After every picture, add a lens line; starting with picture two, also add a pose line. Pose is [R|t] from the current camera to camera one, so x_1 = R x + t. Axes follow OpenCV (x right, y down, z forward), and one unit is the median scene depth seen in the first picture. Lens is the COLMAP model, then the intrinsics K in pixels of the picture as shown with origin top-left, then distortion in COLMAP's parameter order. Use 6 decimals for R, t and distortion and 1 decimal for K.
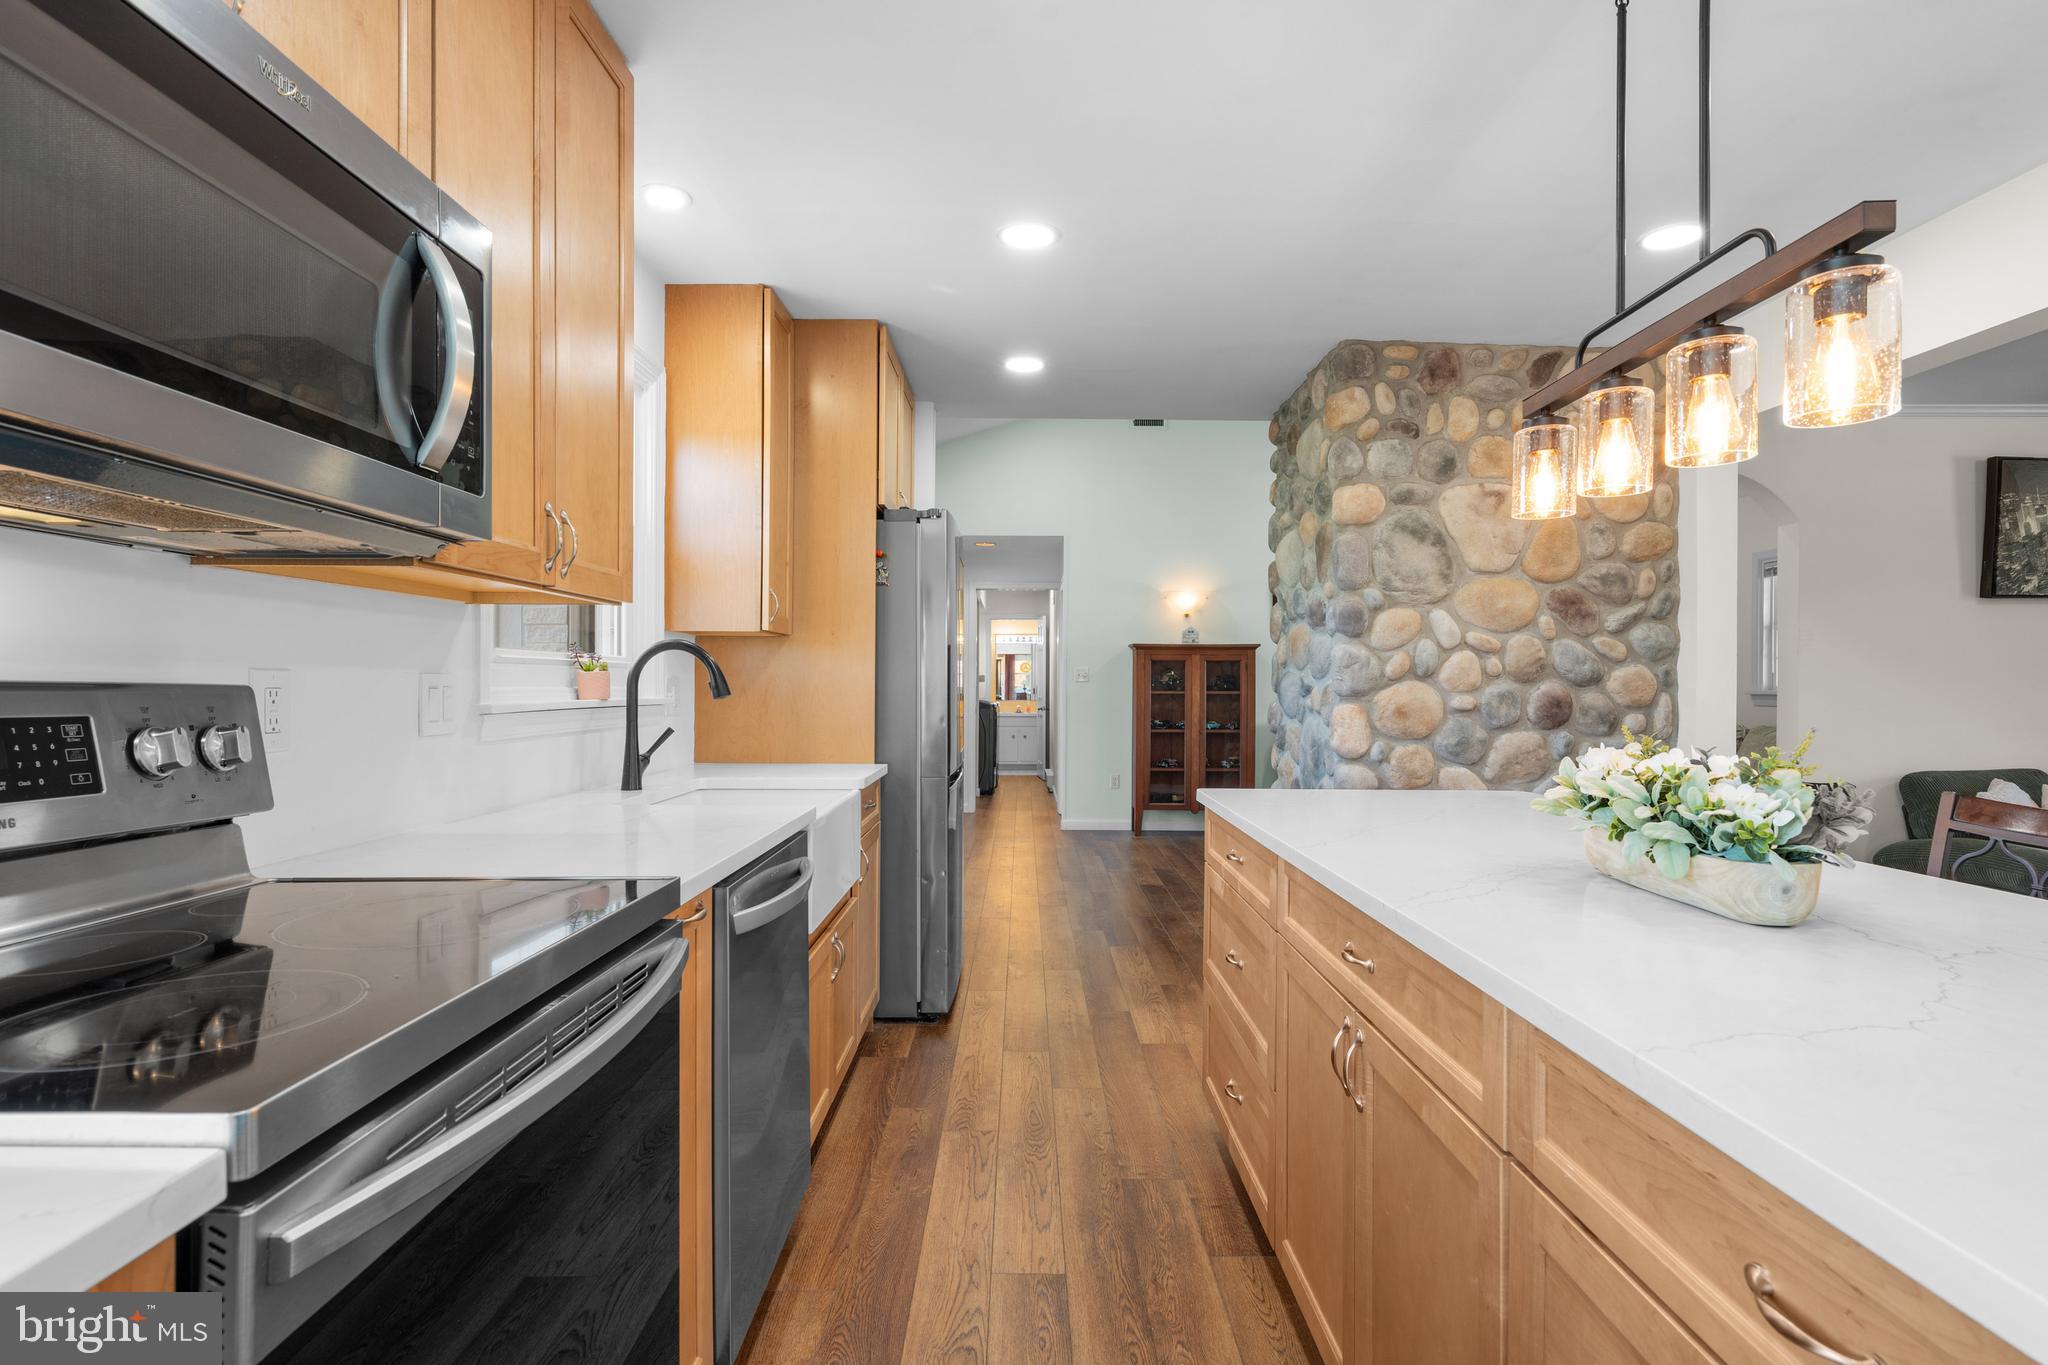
lens RADIAL K [[1018.8, 0, 1008.9], [0, 1018.8, 684.2], [0, 0, 1]] dist [0.004069, 0.000039]
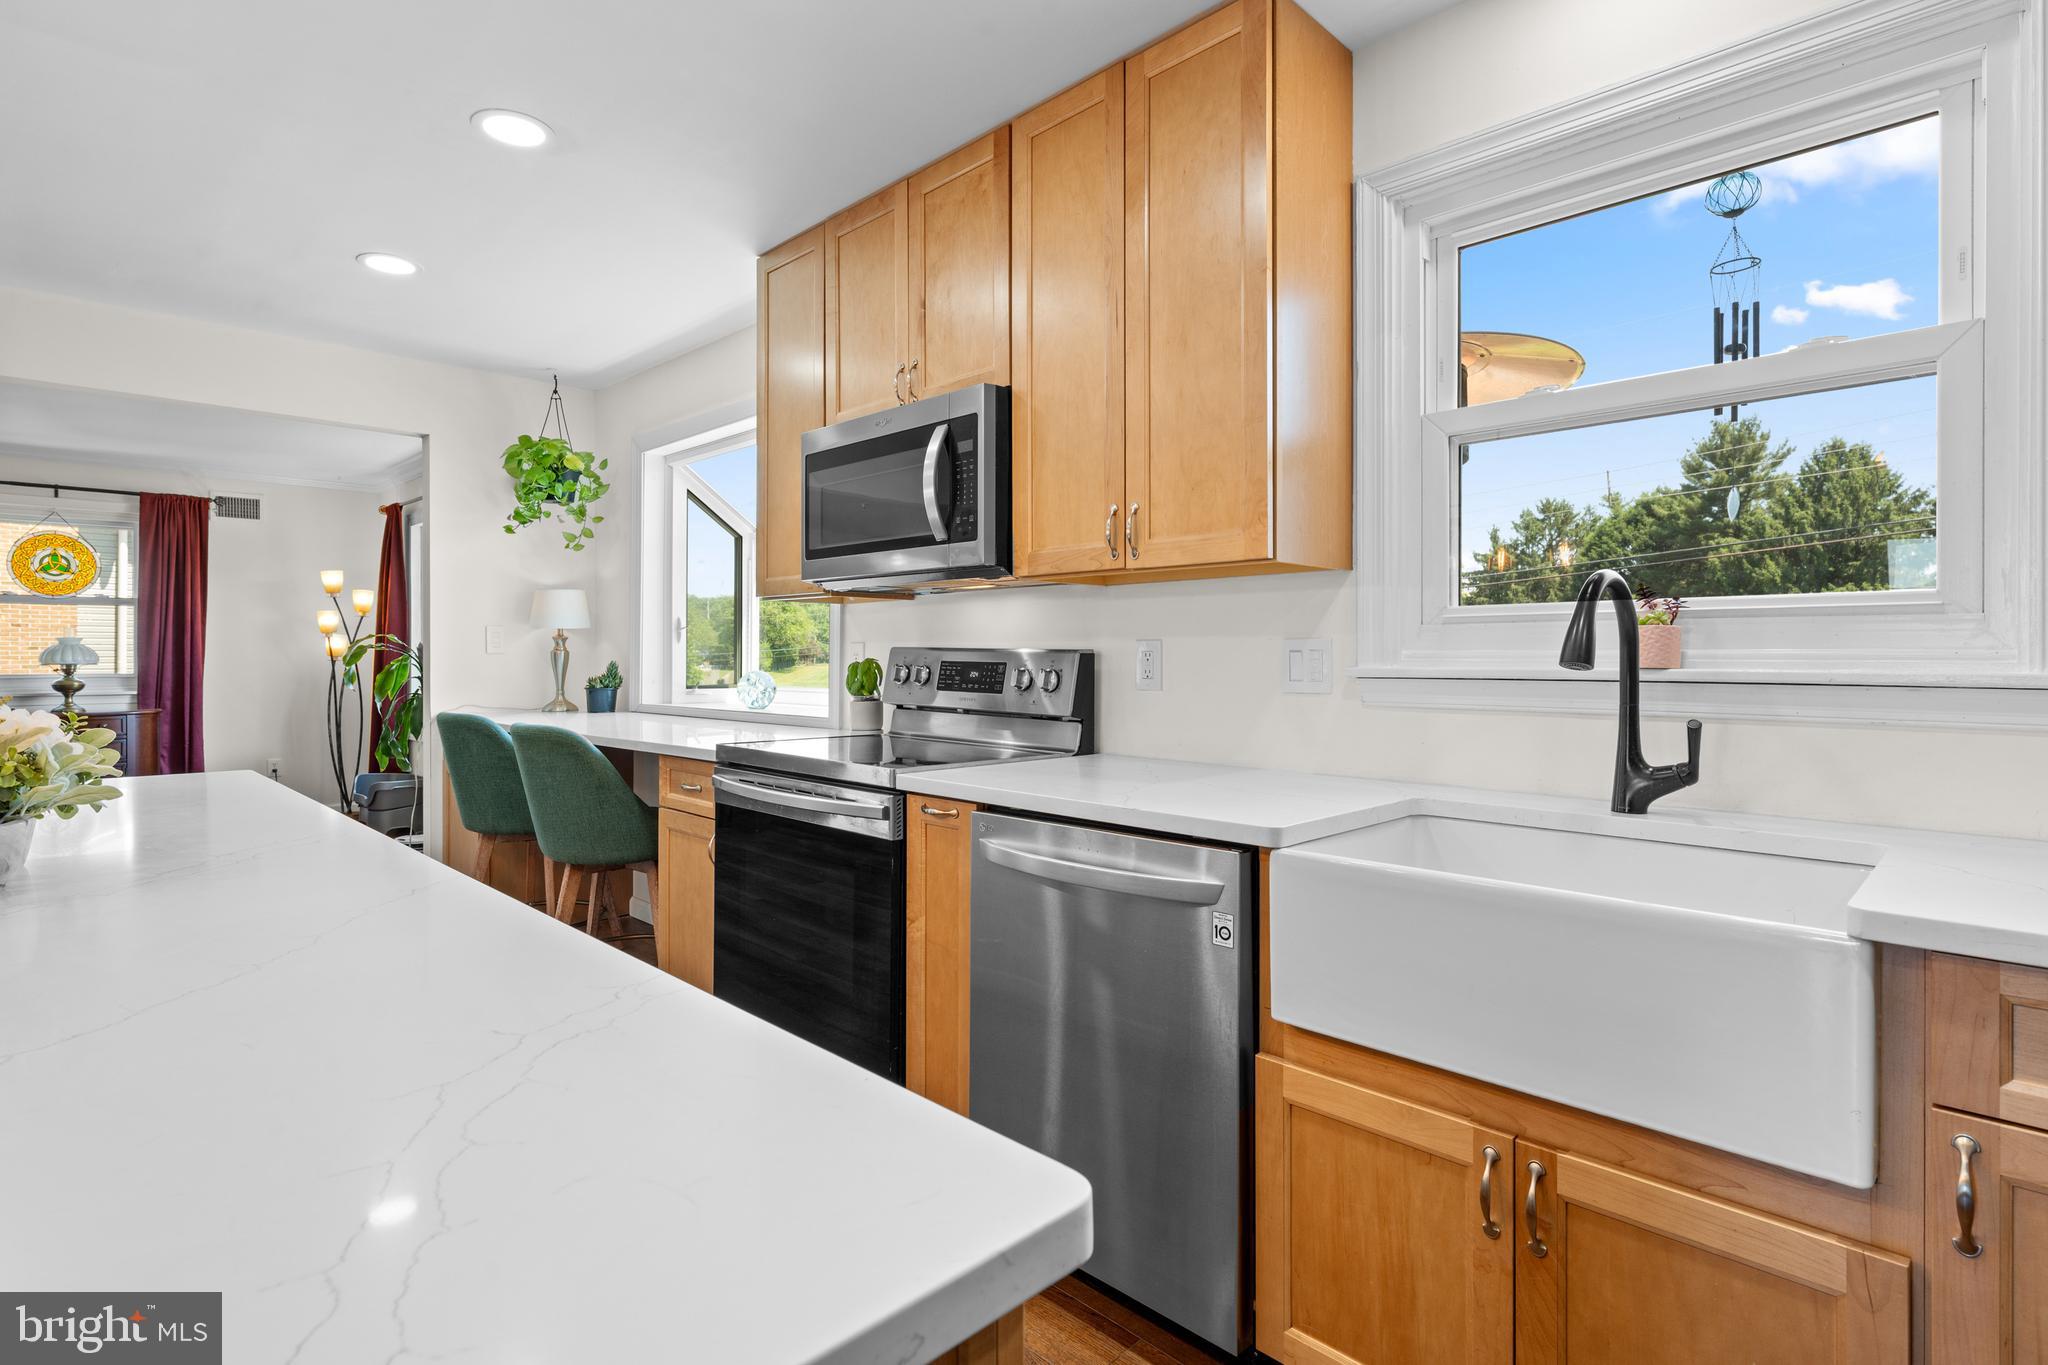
lens RADIAL K [[1018.8, 0, 1028.8], [0, 1018.8, 656.7], [0, 0, 1]] dist [0.004069, 0.000039]
pose [[-0.700908, -0.001925, -0.713249, 0.243043], [-0.000631, 0.999998, -0.002078, 0.005959], [0.713252, -0.001006, -0.700907, 0.834280]]
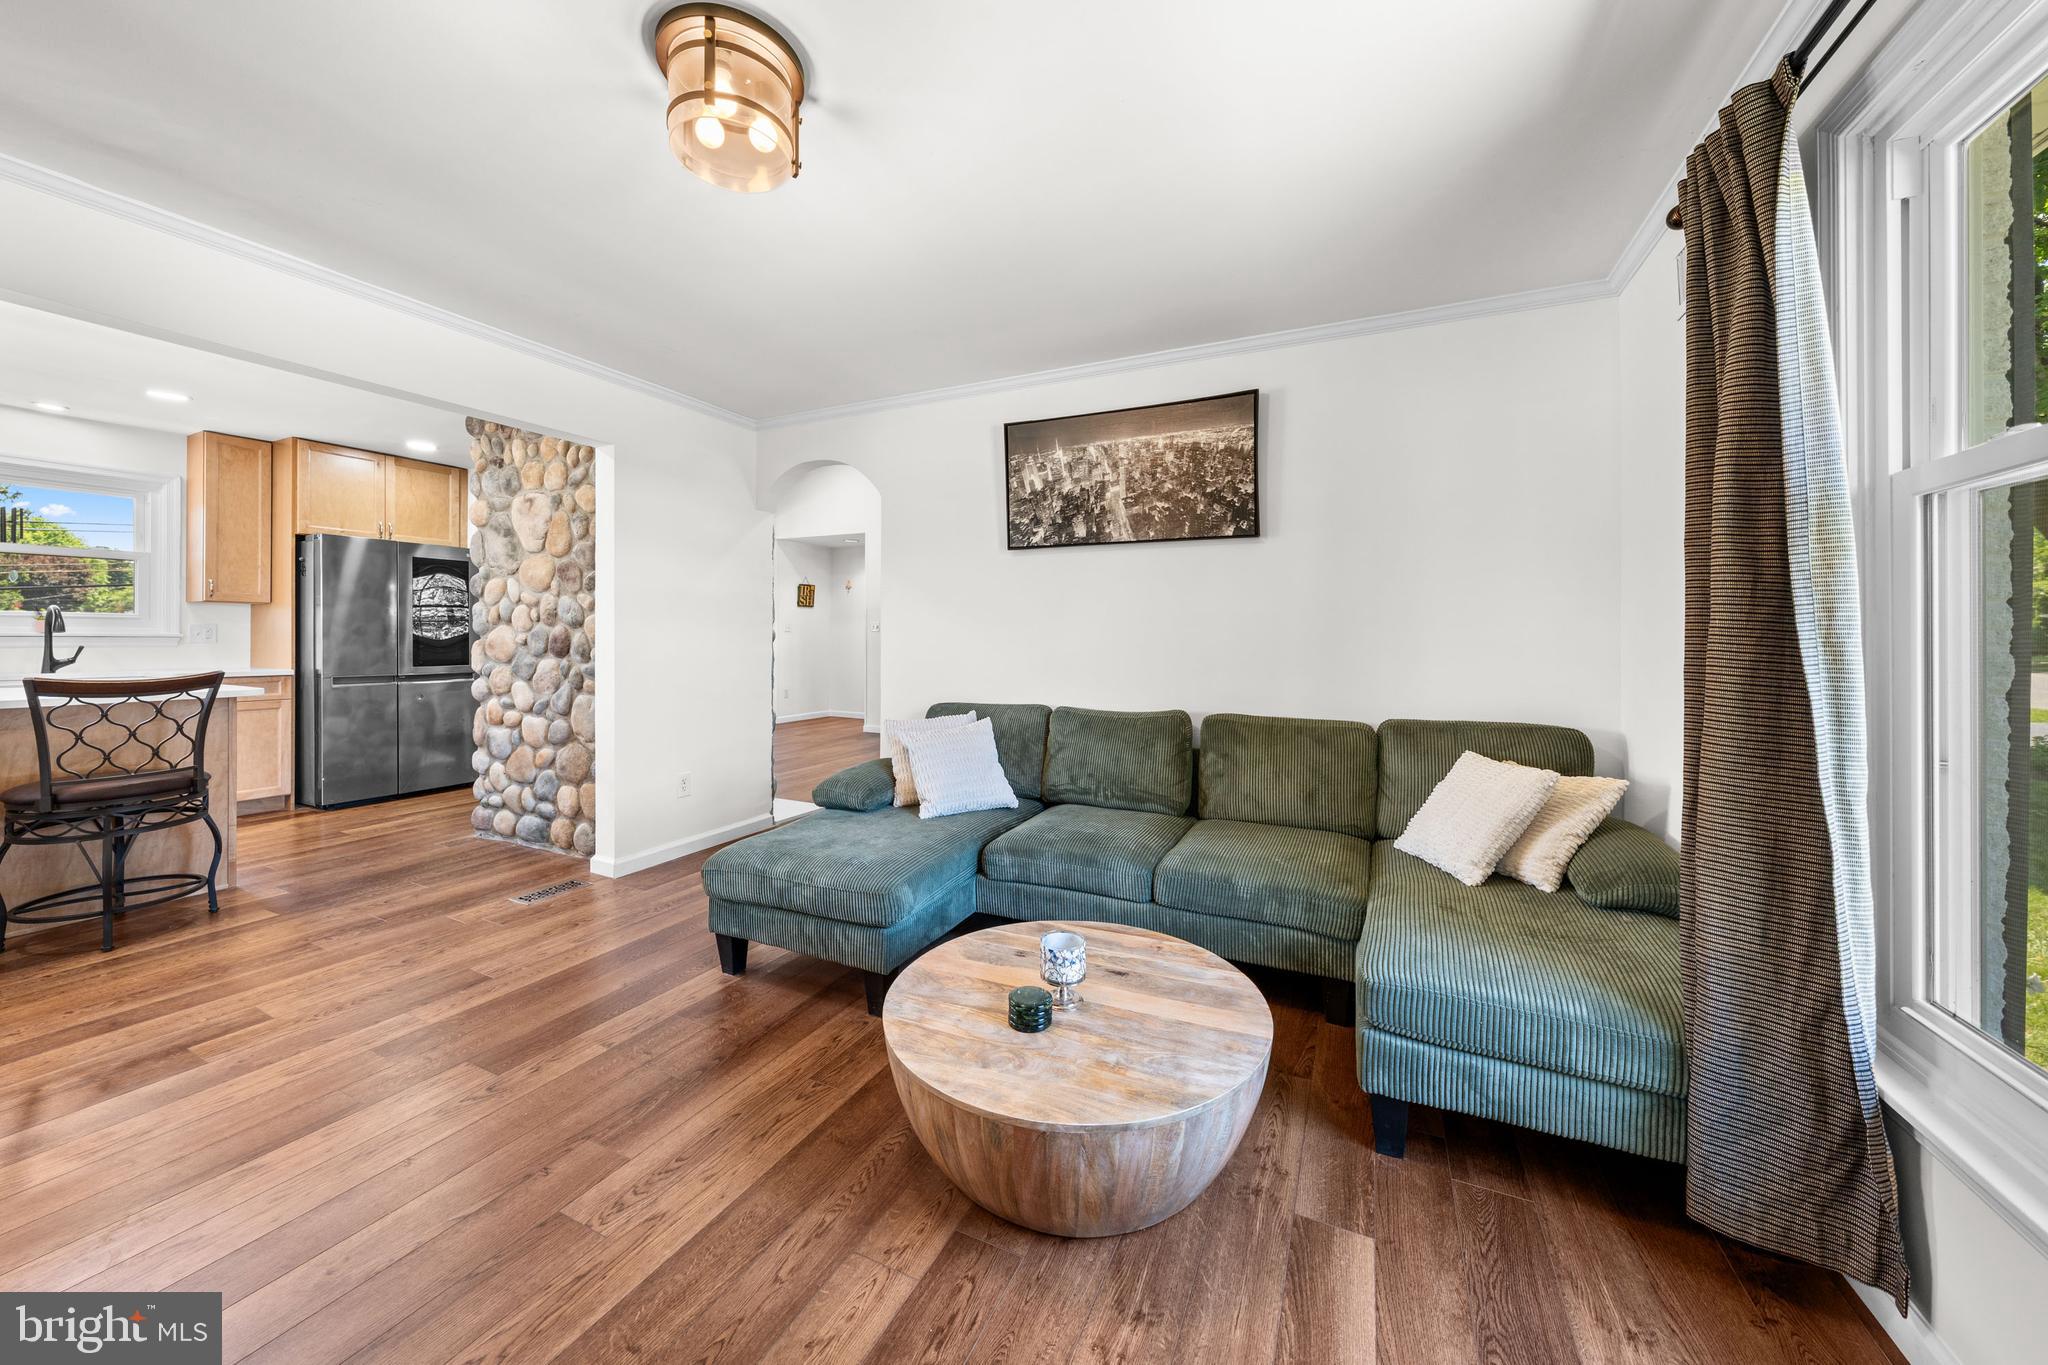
lens RADIAL K [[697.1, 0, 1011.7], [0, 697.1, 638.3], [0, 0, 1]] dist [-0.004168, 0.000453]
pose [[0.905459, 0.003476, -0.424421, 1.541585], [-0.002907, 0.999994, 0.001988, 0.013305], [0.424425, -0.000566, 0.905463, 0.369972]]
